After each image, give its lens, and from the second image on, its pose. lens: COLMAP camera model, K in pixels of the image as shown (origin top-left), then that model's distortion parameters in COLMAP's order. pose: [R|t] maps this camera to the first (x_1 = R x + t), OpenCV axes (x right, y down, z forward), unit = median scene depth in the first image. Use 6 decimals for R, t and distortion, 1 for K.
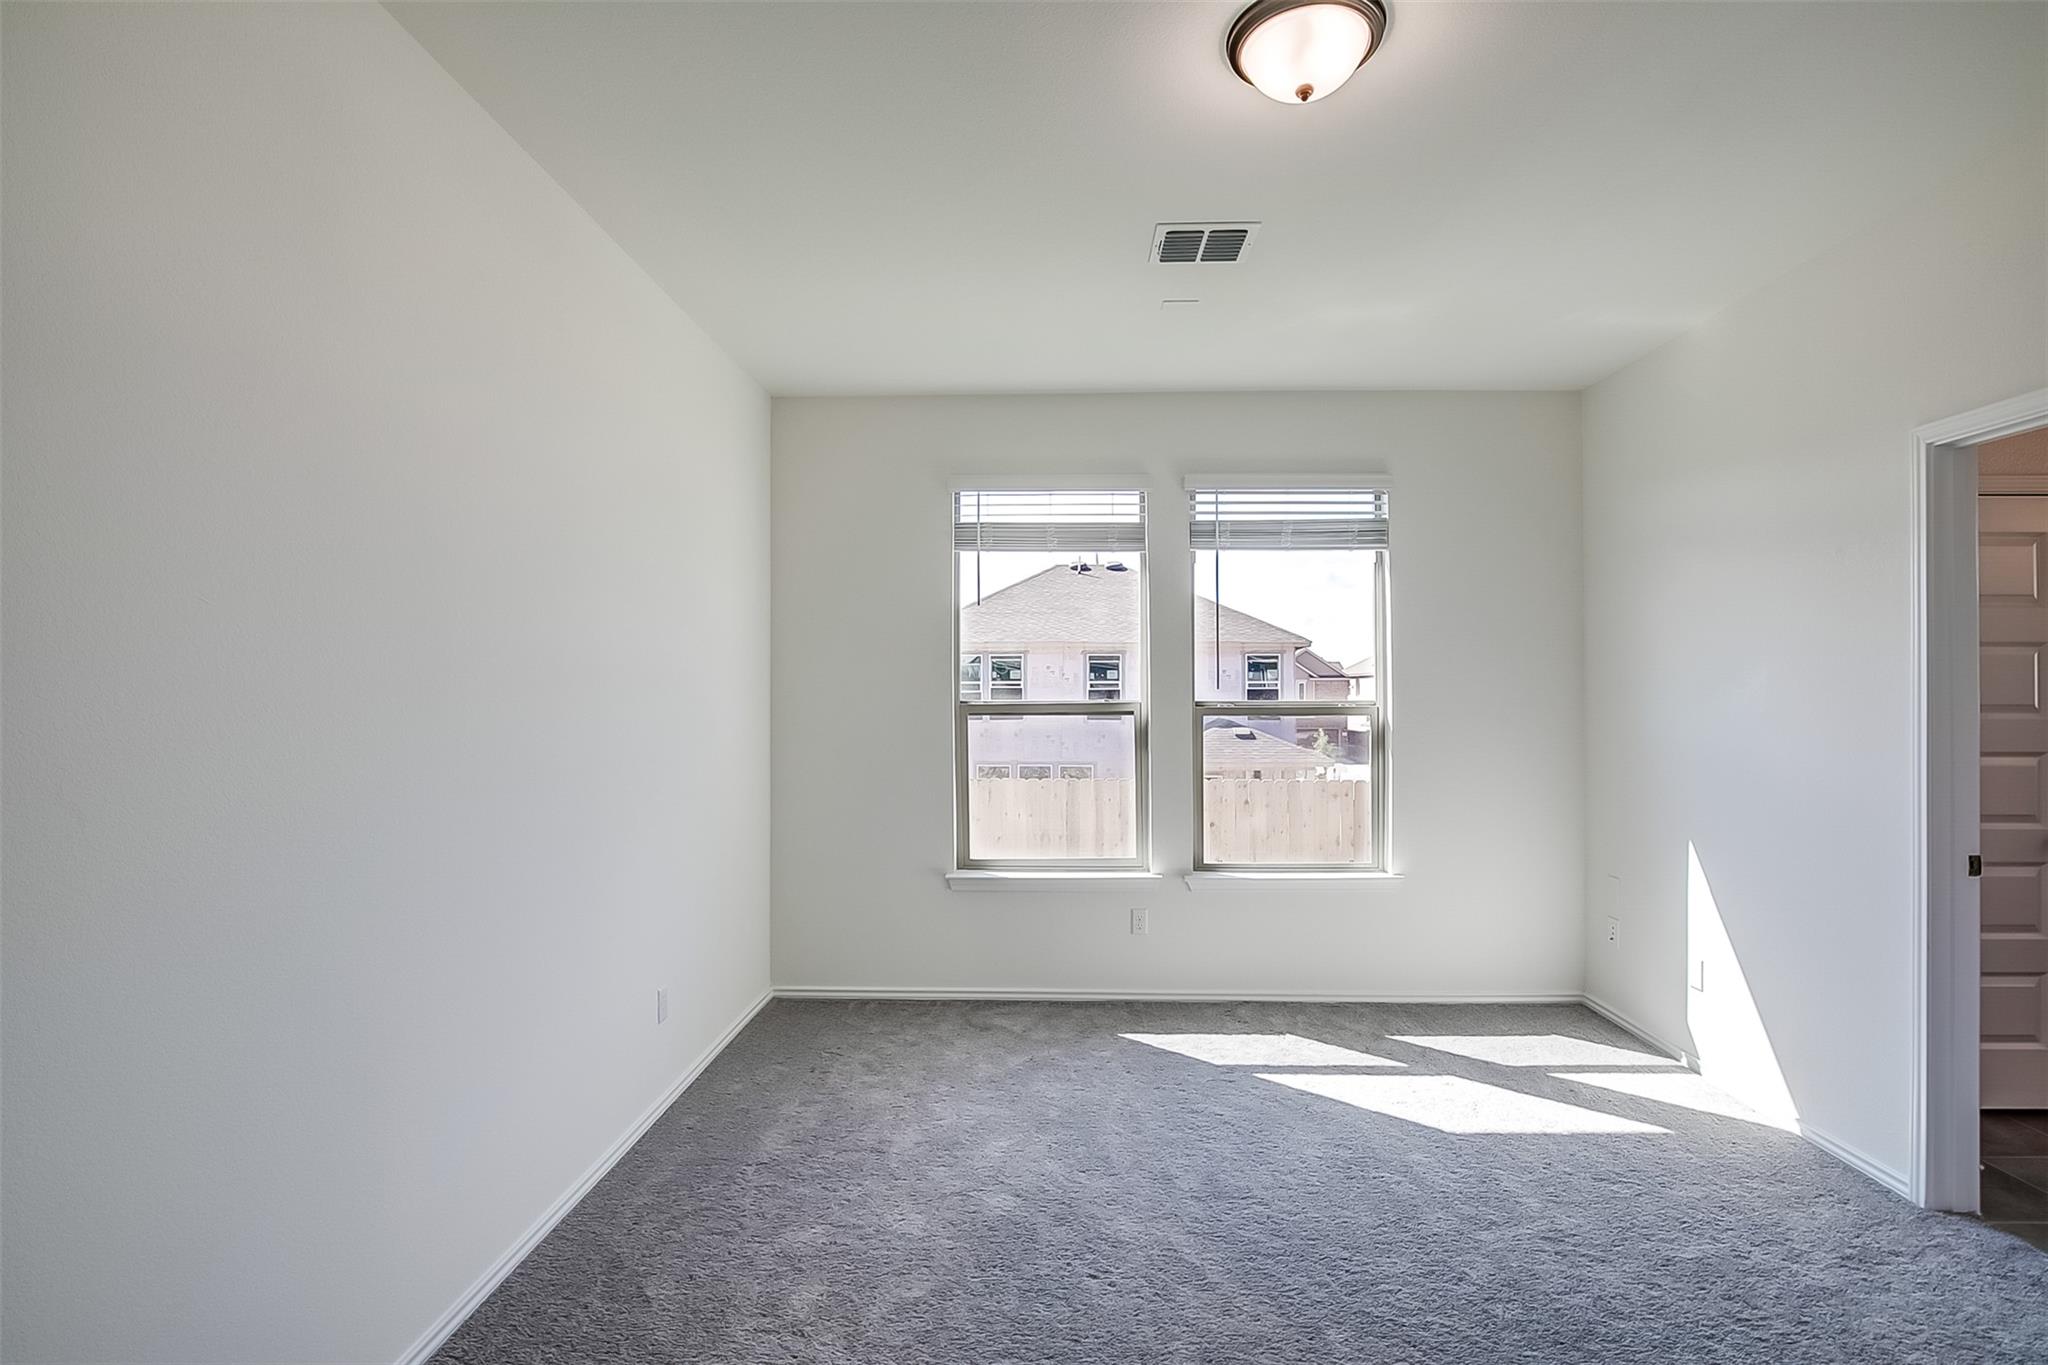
lens RADIAL K [[939.9, 0, 1019.6], [0, 939.9, 691.9], [0, 0, 1]] dist [-0.036905, 0.008059]
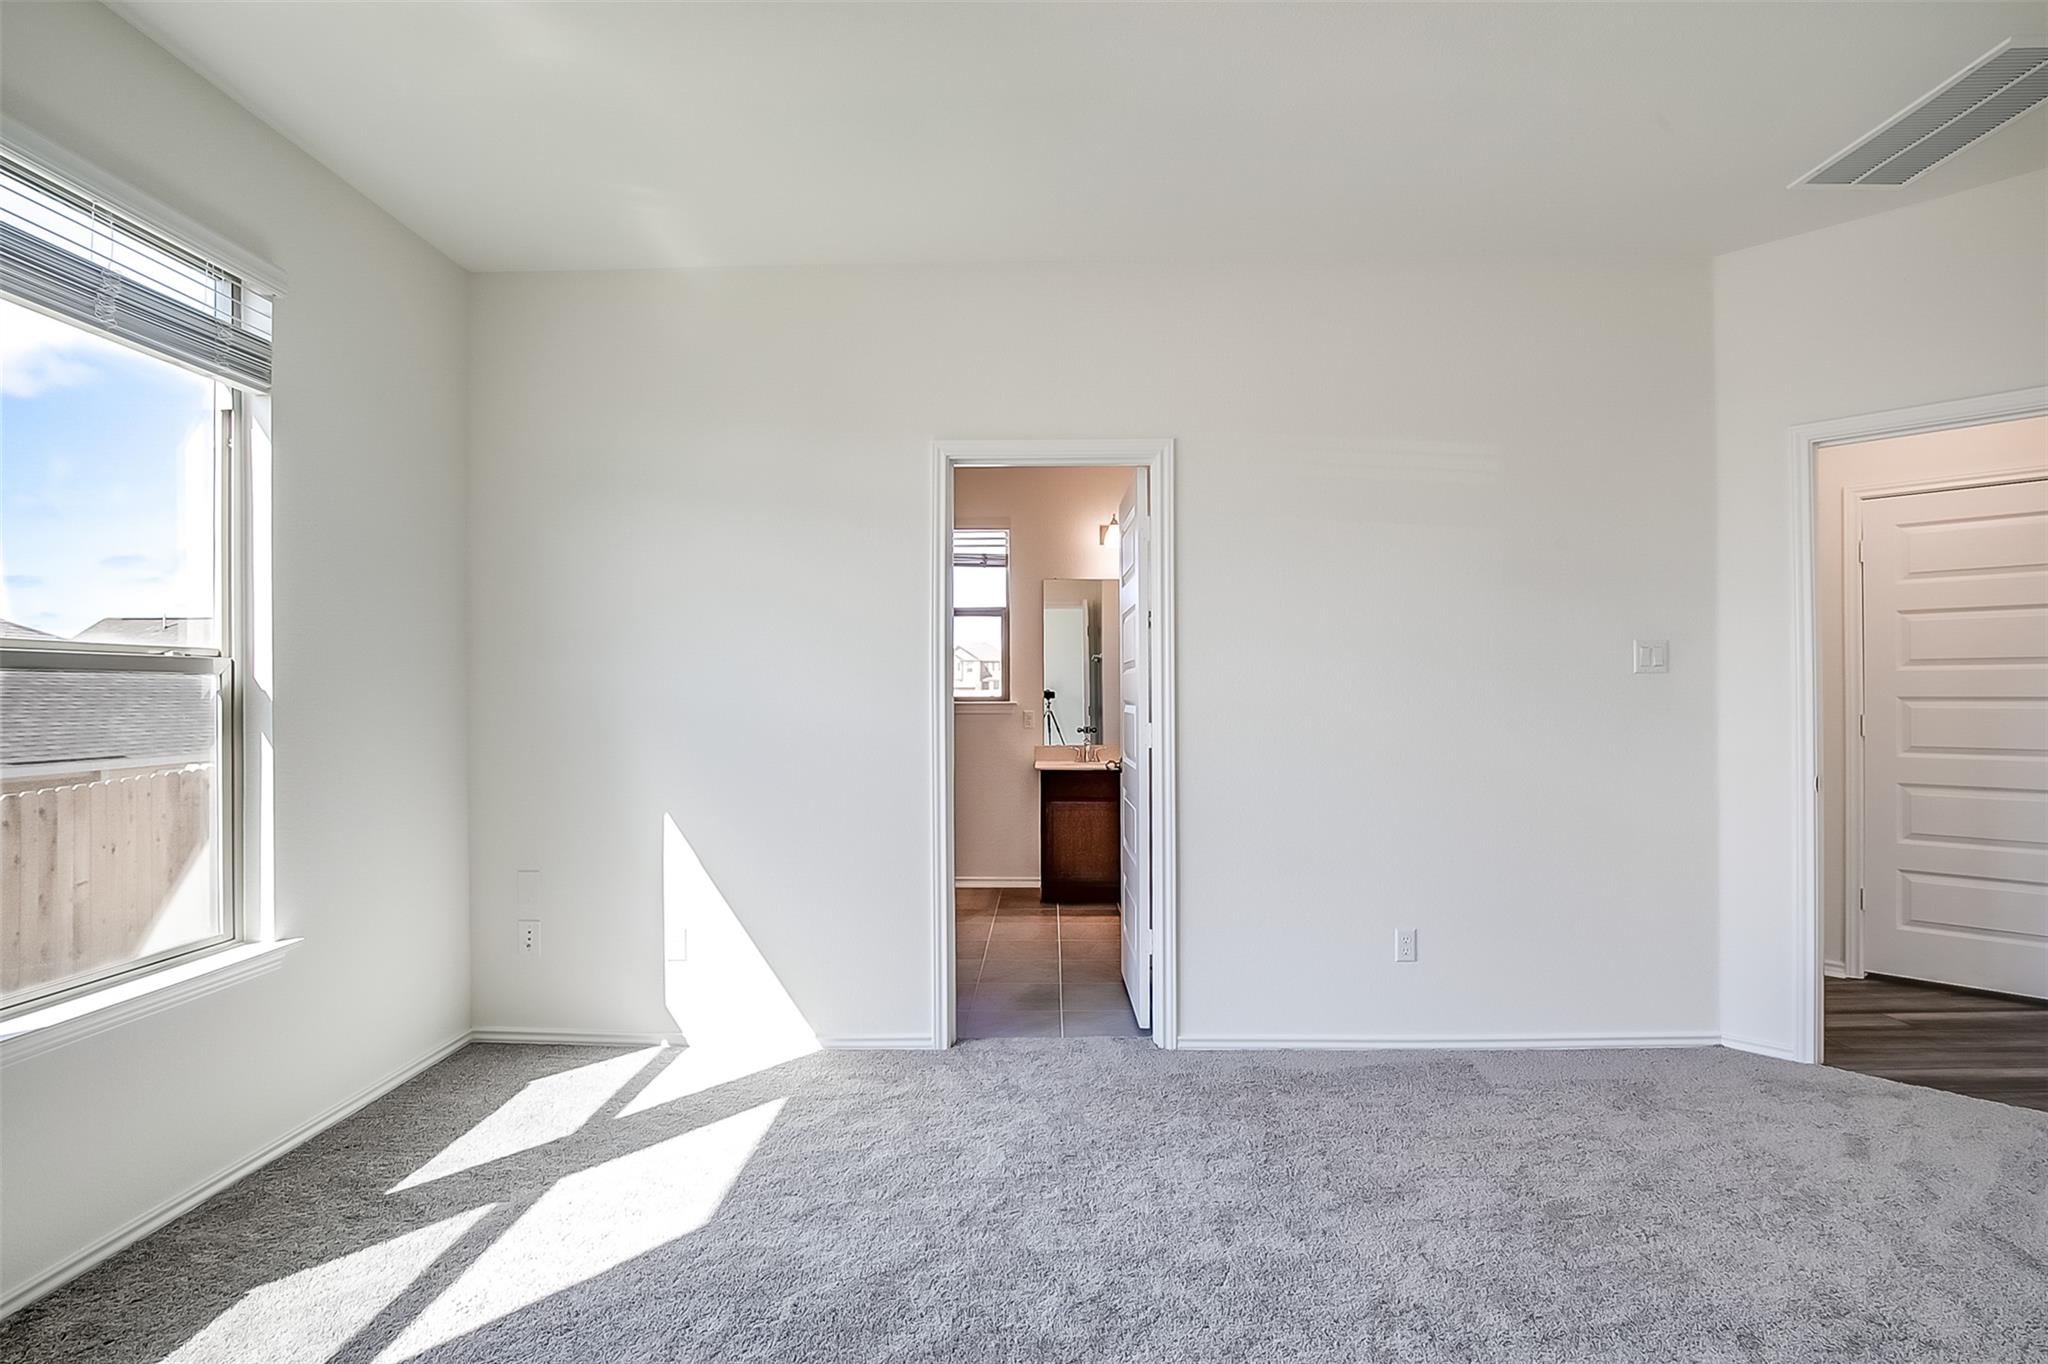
lens RADIAL K [[939.9, 0, 1023.5], [0, 939.9, 700.9], [0, 0, 1]] dist [-0.036905, 0.008059]
pose [[-0.021165, -0.000543, 0.999776, -0.196268], [-0.001023, 0.999999, 0.000521, 0.041862], [-0.999775, -0.001012, -0.021166, 0.537878]]
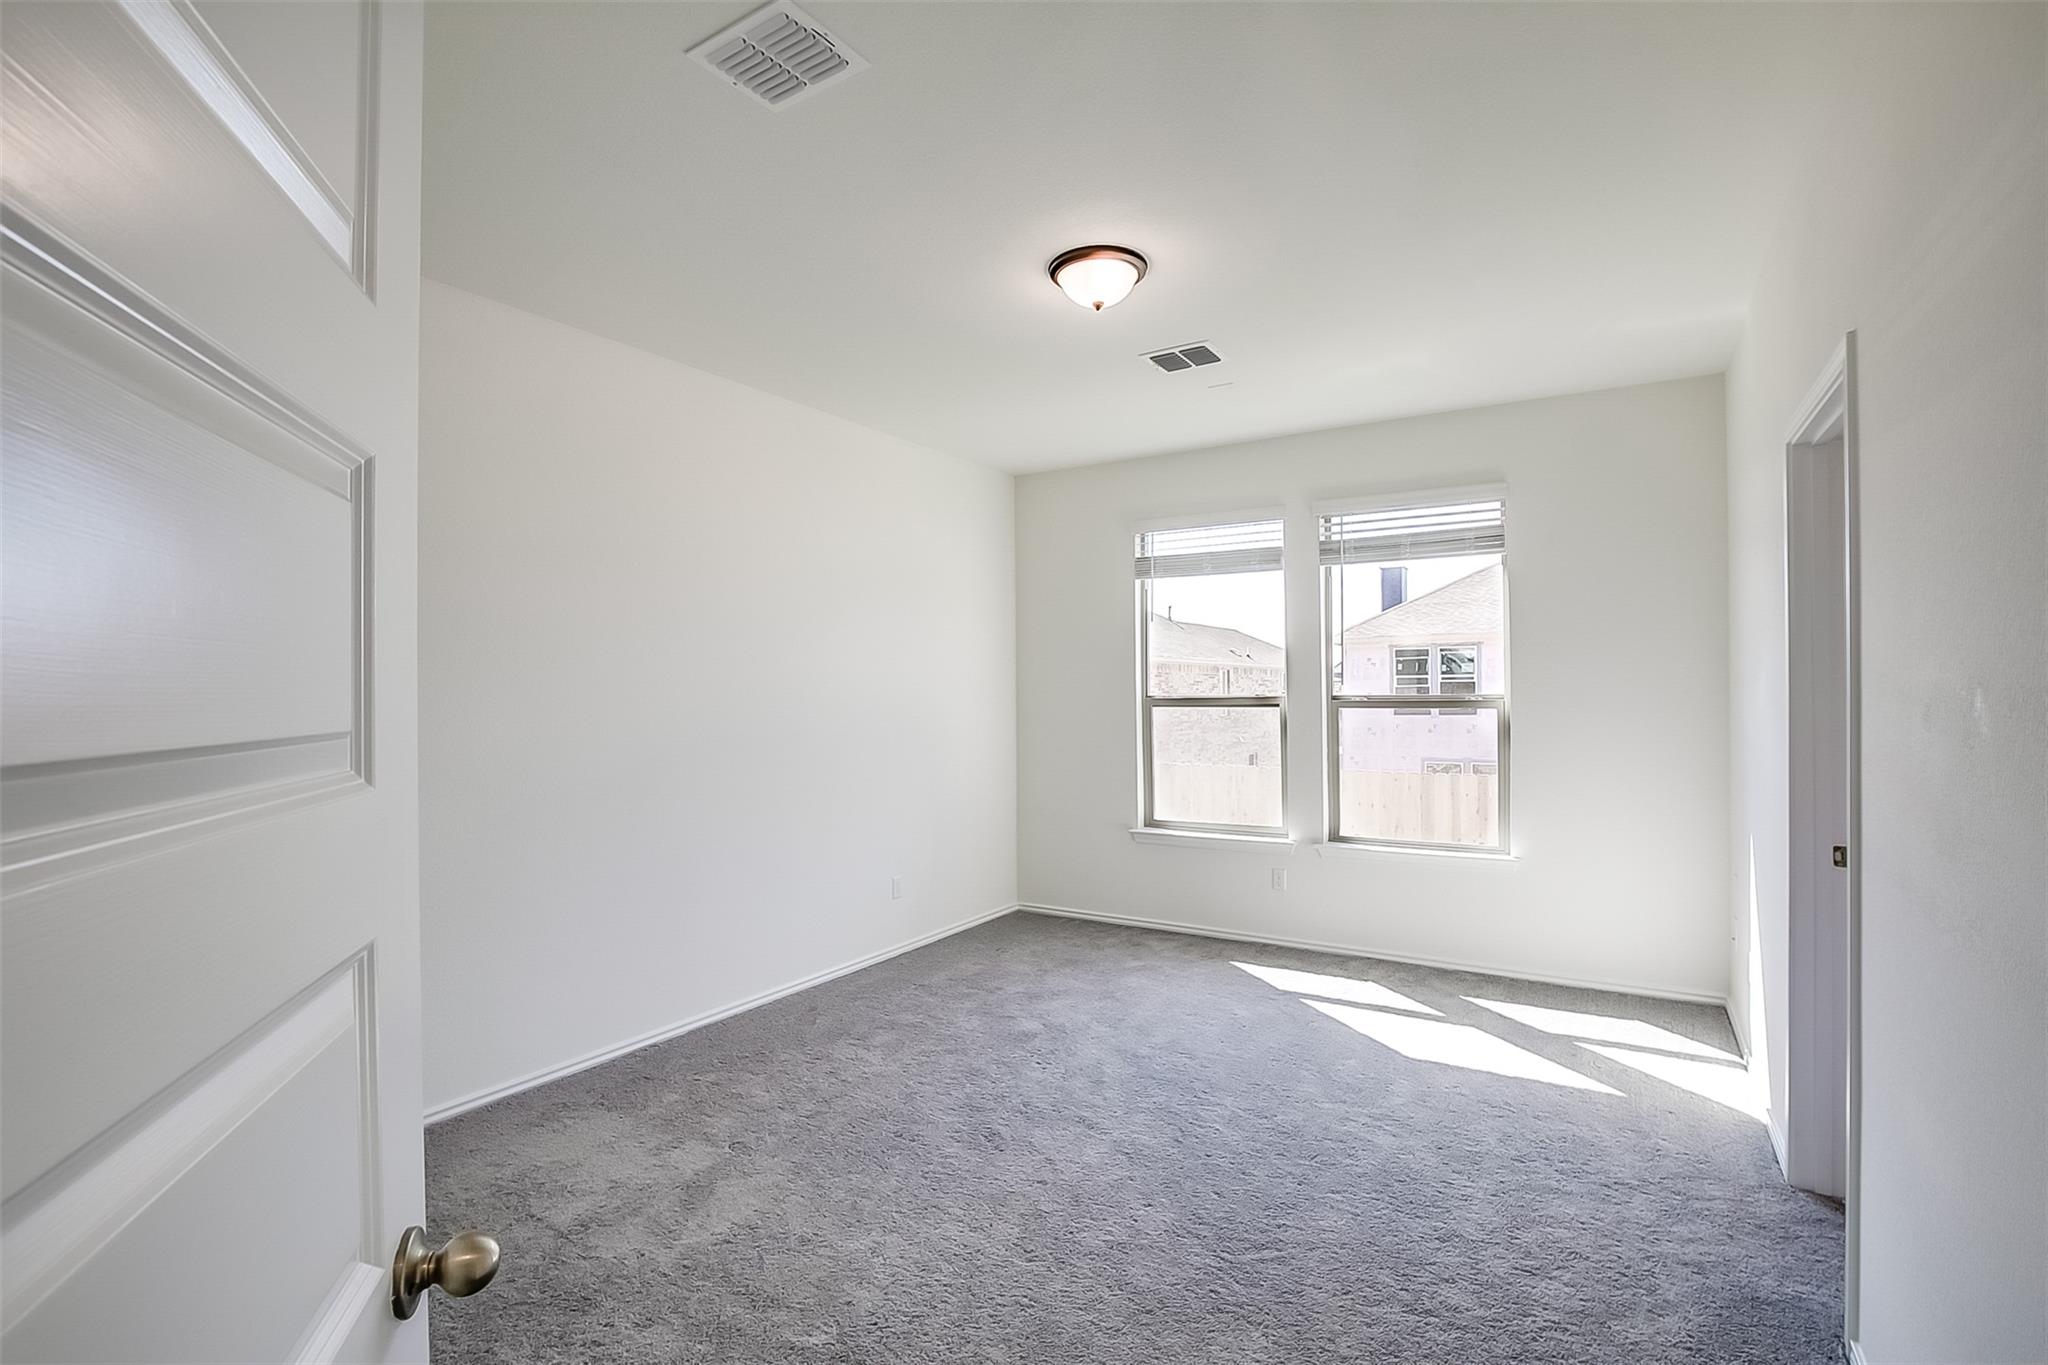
lens RADIAL K [[939.9, 0, 1030.8], [0, 939.9, 689.5], [0, 0, 1]] dist [-0.036905, 0.008059]
pose [[0.863011, -0.006653, -0.505141, 0.462837], [0.008137, 0.999967, 0.000732, -0.001211], [0.505119, -0.004742, 0.863037, -0.194336]]
